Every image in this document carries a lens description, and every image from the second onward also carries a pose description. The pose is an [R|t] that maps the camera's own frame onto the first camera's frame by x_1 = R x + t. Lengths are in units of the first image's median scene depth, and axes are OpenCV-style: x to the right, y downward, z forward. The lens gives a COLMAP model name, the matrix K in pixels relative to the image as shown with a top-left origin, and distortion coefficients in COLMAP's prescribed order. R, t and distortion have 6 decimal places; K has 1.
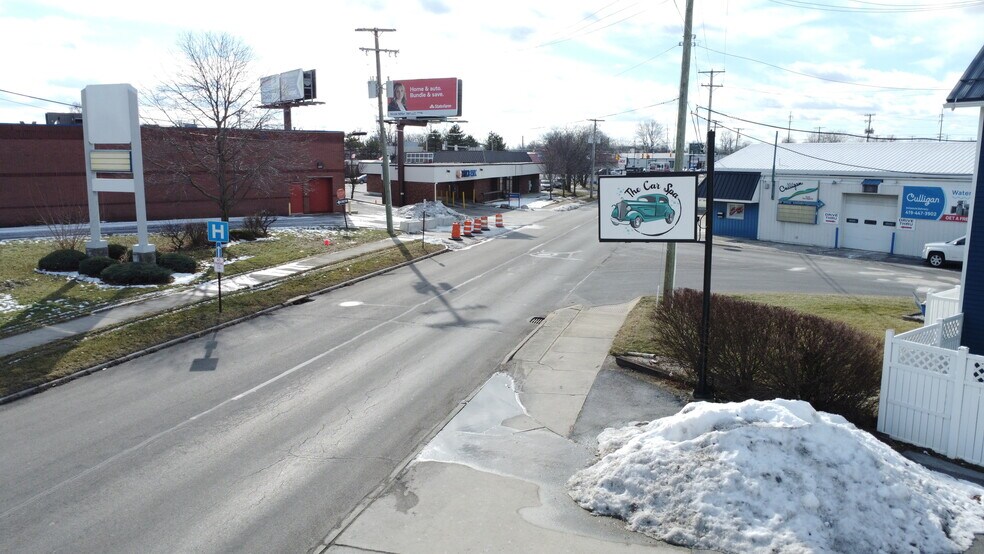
lens RADIAL K [[711.0, 0, 490.0], [0, 711.0, 272.4], [0, 0, 1]] dist [-0.014950, -0.024965]
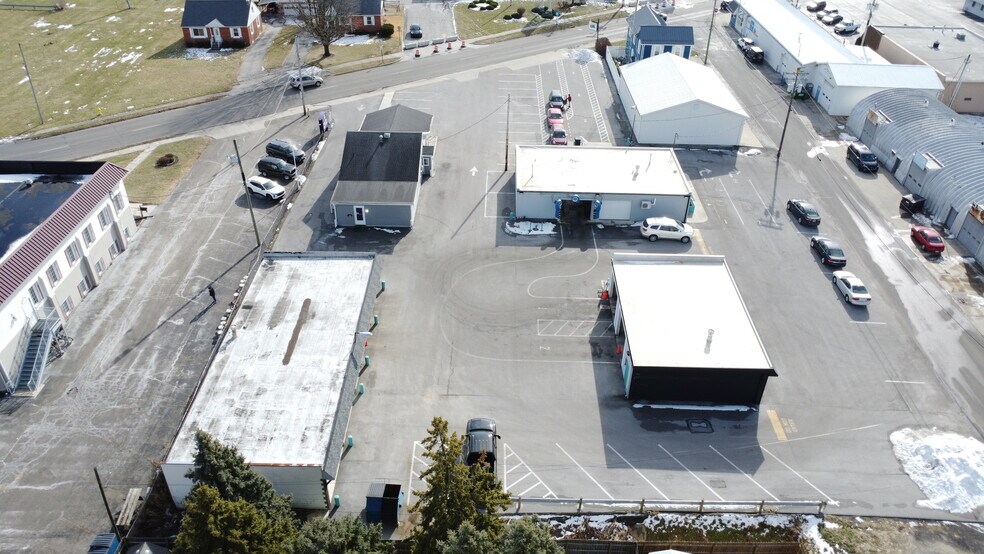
lens RADIAL K [[711.0, 0, 490.0], [0, 711.0, 272.4], [0, 0, 1]] dist [-0.014950, -0.024965]
pose [[0.802723, 0.343879, -0.487220, 1.481900], [-0.108737, 0.887704, 0.447390, -0.385183], [0.586355, -0.306151, 0.749973, -2.356894]]
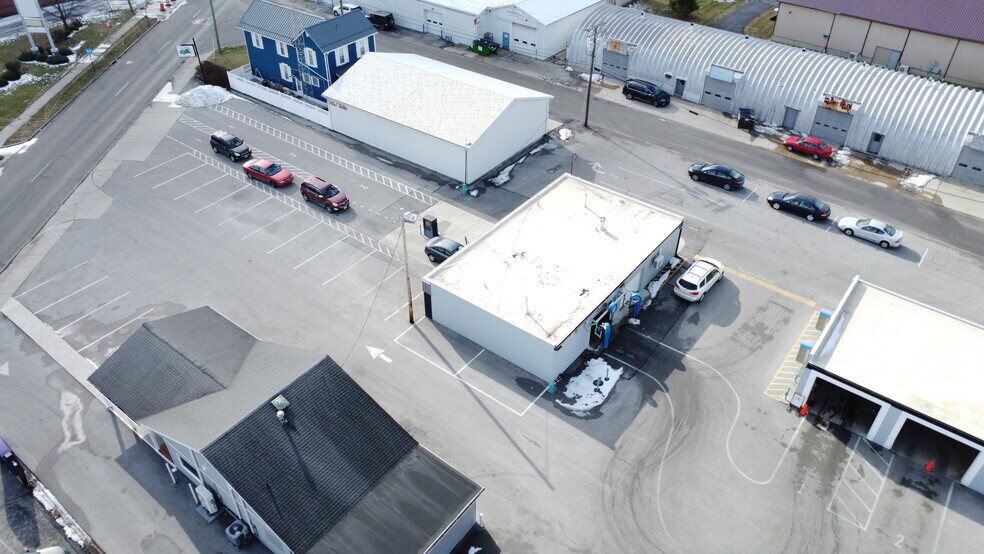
lens RADIAL K [[711.0, 0, 490.0], [0, 711.0, 272.4], [0, 0, 1]] dist [-0.014950, -0.024965]
pose [[0.957203, -0.178563, 0.227767, 0.319342], [0.046135, 0.871061, 0.489004, -0.403585], [-0.285716, -0.457568, 0.842020, -1.755732]]
